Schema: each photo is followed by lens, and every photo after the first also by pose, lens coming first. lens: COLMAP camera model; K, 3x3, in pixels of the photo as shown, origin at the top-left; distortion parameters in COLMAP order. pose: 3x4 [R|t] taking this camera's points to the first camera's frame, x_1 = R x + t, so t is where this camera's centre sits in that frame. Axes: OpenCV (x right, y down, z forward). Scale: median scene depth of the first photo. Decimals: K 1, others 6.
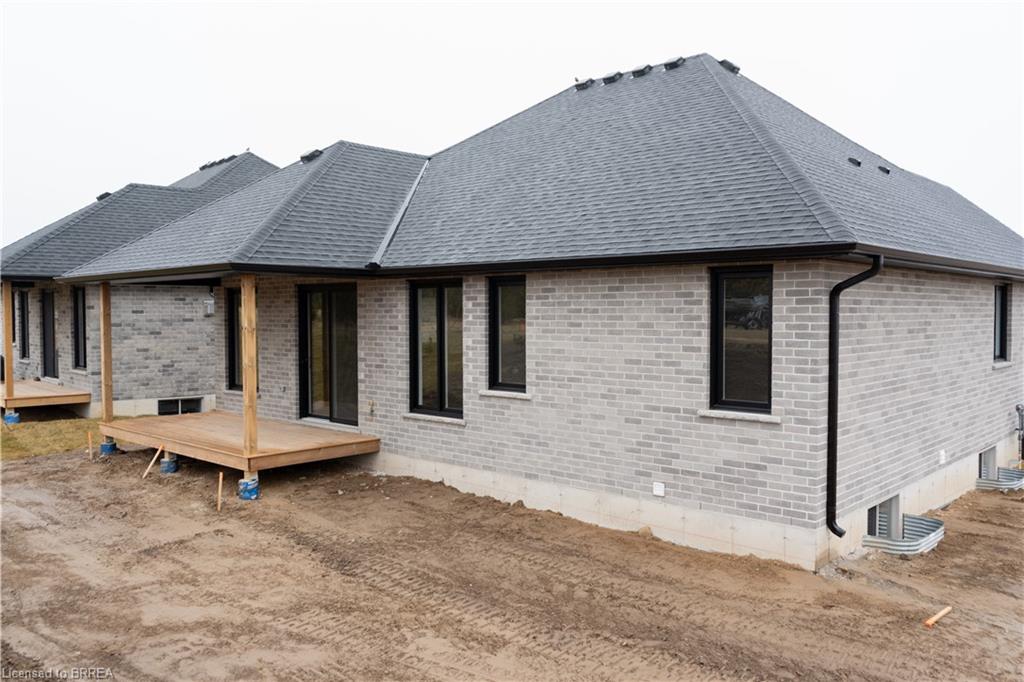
lens RADIAL K [[827.0, 0, 514.0], [0, 827.0, 339.5], [0, 0, 1]] dist [-0.001877, -0.010125]
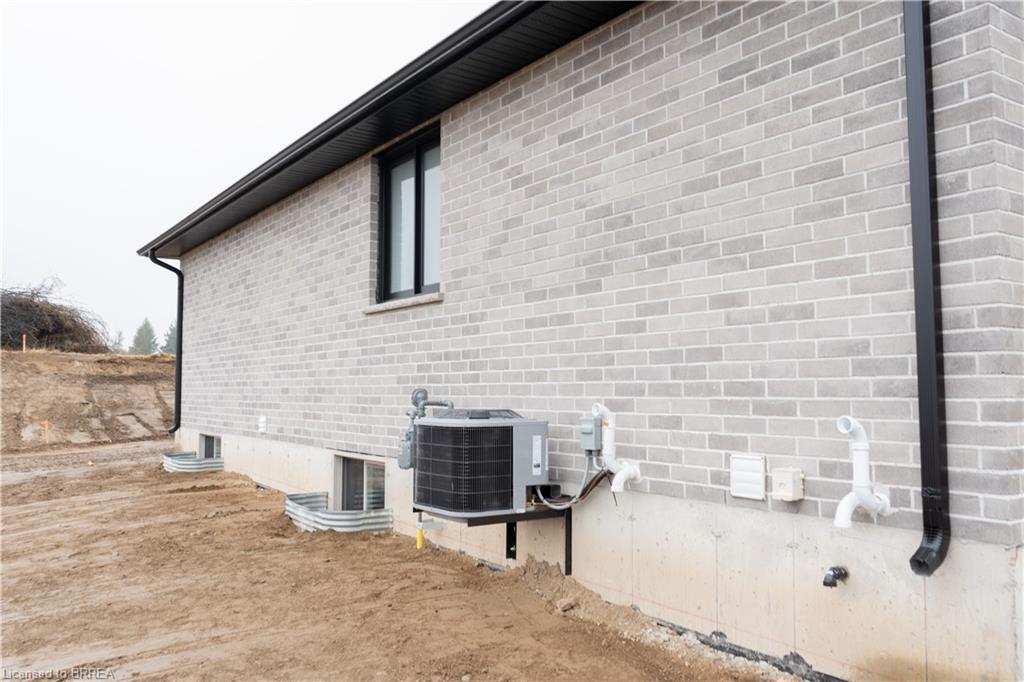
lens RADIAL K [[827.0, 0, 511.9], [0, 827.0, 339.2], [0, 0, 1]] dist [-0.001877, -0.010125]
pose [[-0.215628, -0.063978, -0.974377, 0.691694], [-0.036860, 0.997673, -0.057351, 0.051042], [0.975780, 0.023549, -0.217485, 0.766544]]
